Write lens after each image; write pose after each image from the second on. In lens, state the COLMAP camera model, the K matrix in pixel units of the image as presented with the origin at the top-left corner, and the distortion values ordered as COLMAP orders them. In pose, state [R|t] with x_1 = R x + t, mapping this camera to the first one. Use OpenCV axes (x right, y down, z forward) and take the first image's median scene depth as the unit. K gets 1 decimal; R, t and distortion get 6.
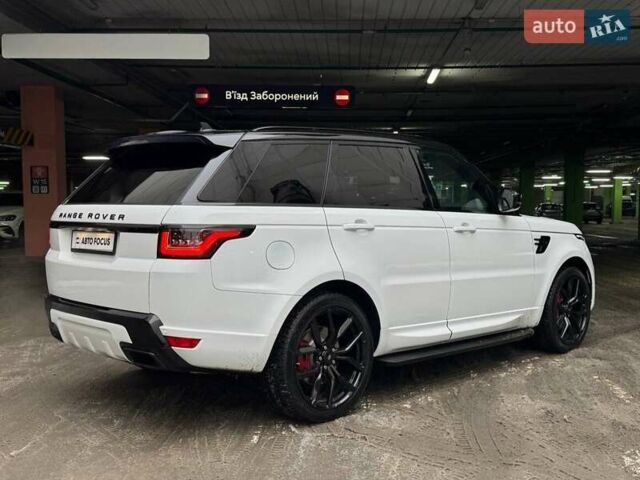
lens RADIAL K [[471.9, 0, 320.0], [0, 471.9, 240.0], [0, 0, 1]] dist [0.055566, -0.062046]
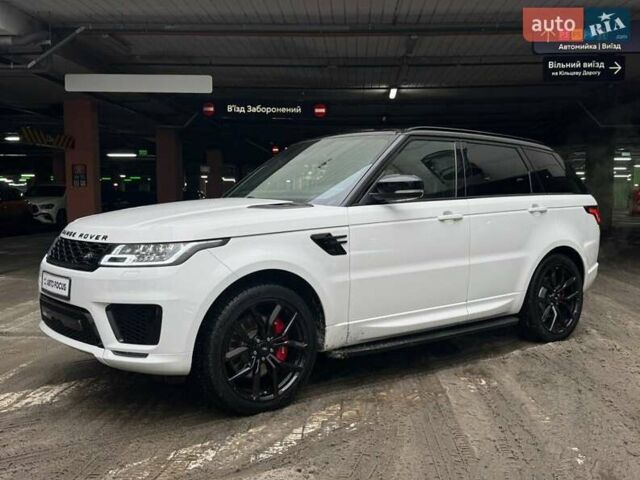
lens RADIAL K [[484.4, 0, 335.7], [0, 484.4, 238.6], [0, 0, 1]] dist [0.051843, -0.071239]
pose [[0.999998, 0.000856, 0.001963, 0.086161], [-0.000881, 0.999922, 0.012493, 0.024028], [-0.001952, -0.012494, 0.999920, -0.297988]]
